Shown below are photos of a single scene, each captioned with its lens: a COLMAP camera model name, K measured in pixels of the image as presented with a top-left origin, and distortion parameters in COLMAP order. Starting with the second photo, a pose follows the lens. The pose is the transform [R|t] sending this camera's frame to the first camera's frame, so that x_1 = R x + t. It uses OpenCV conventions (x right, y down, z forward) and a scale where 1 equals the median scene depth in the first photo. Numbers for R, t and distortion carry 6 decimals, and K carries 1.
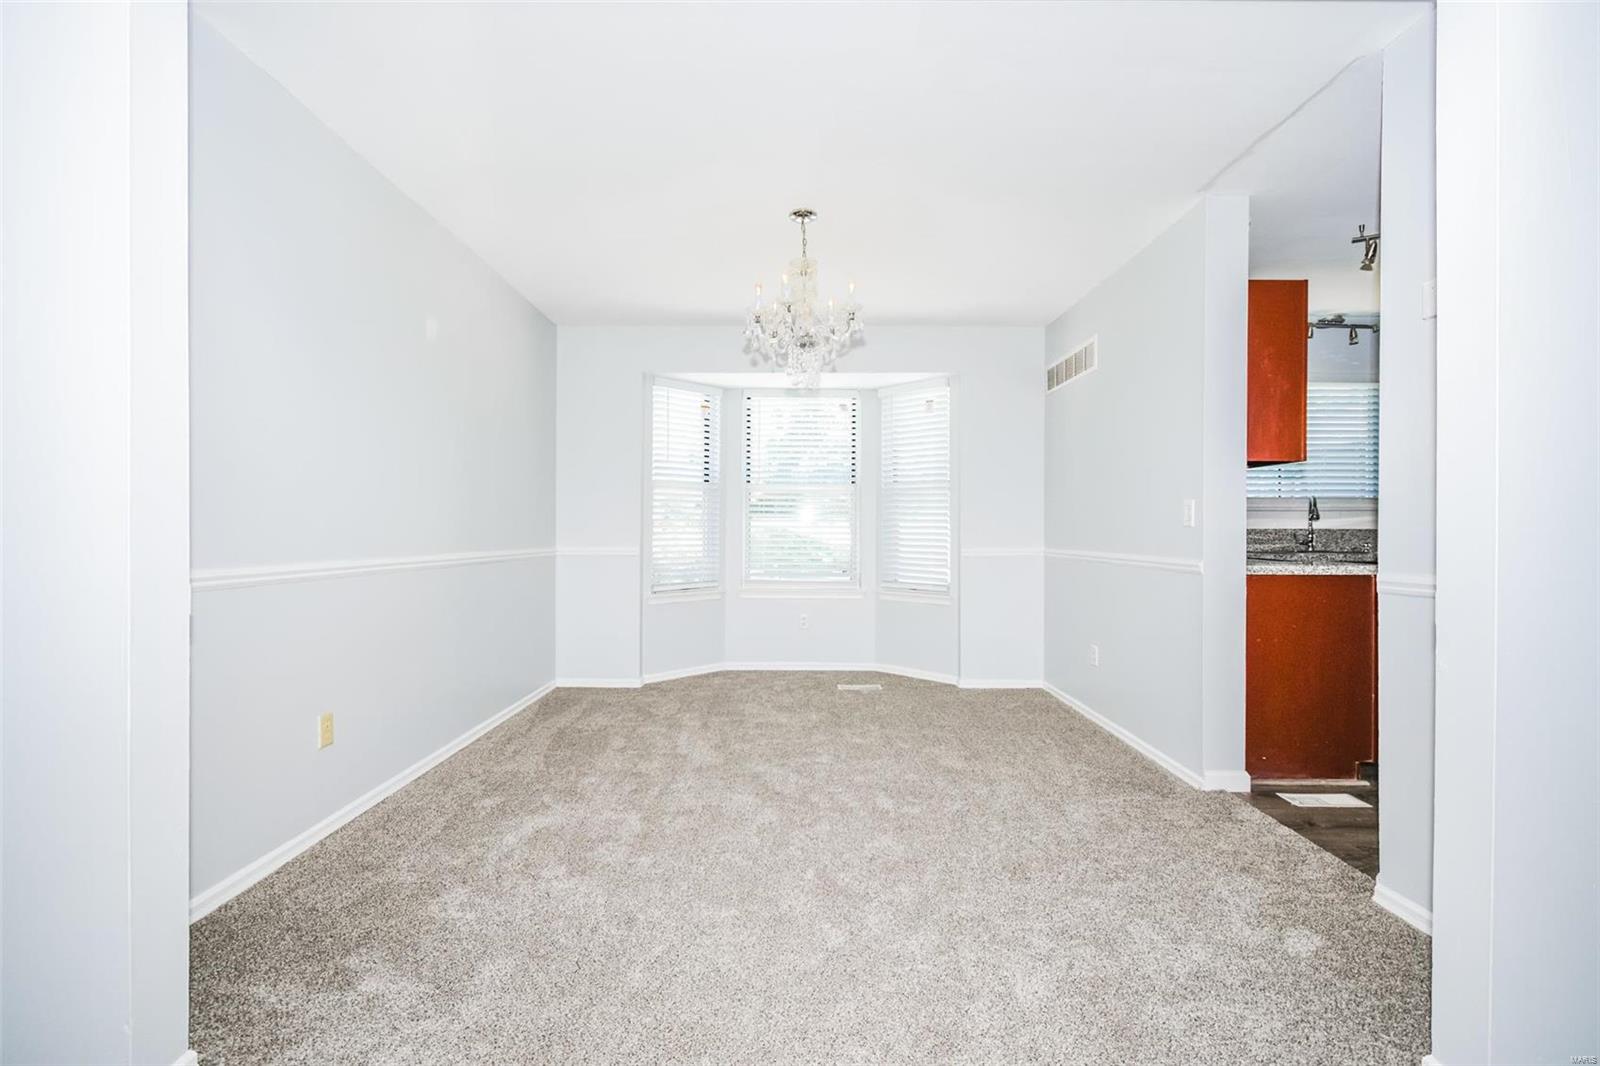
lens RADIAL K [[703.6, 0, 792.6], [0, 703.6, 534.7], [0, 0, 1]] dist [0.000741, -0.001697]
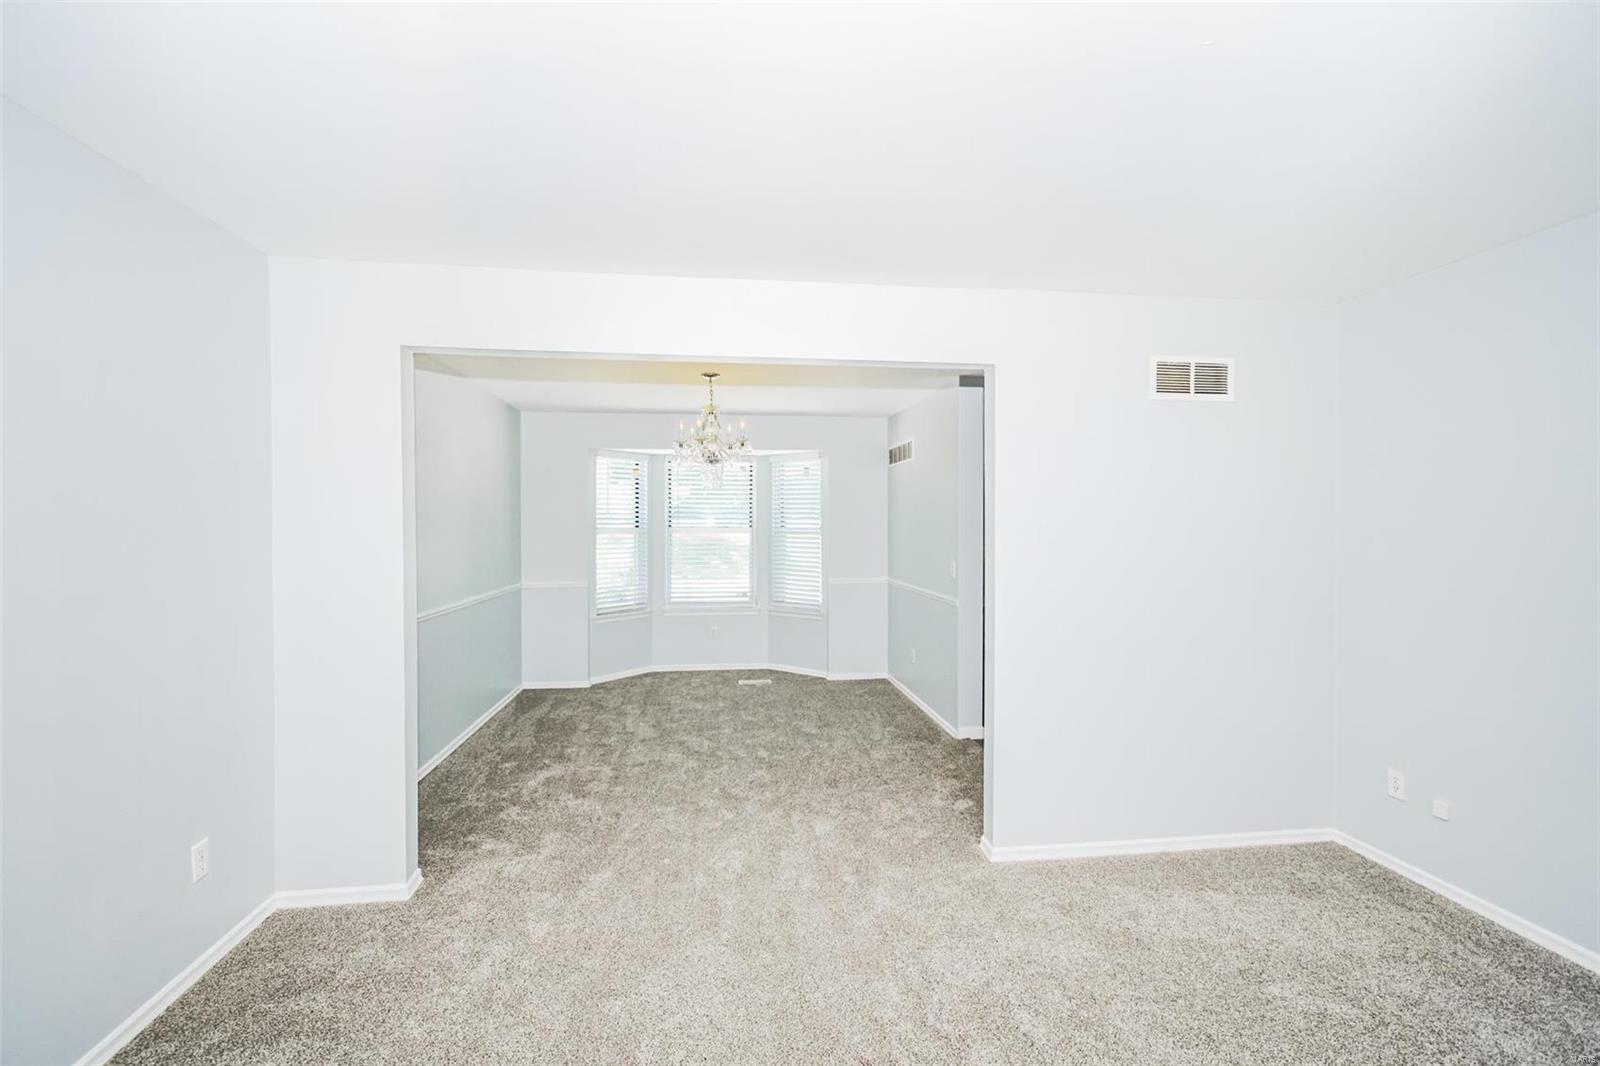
lens RADIAL K [[715.9, 0, 794.7], [0, 715.9, 534.8], [0, 0, 1]] dist [0.003321, -0.000418]
pose [[0.992038, -0.005897, 0.125799, -0.001200], [0.004033, 0.999878, 0.015063, -0.109215], [-0.125872, -0.014436, 0.991941, -0.469862]]
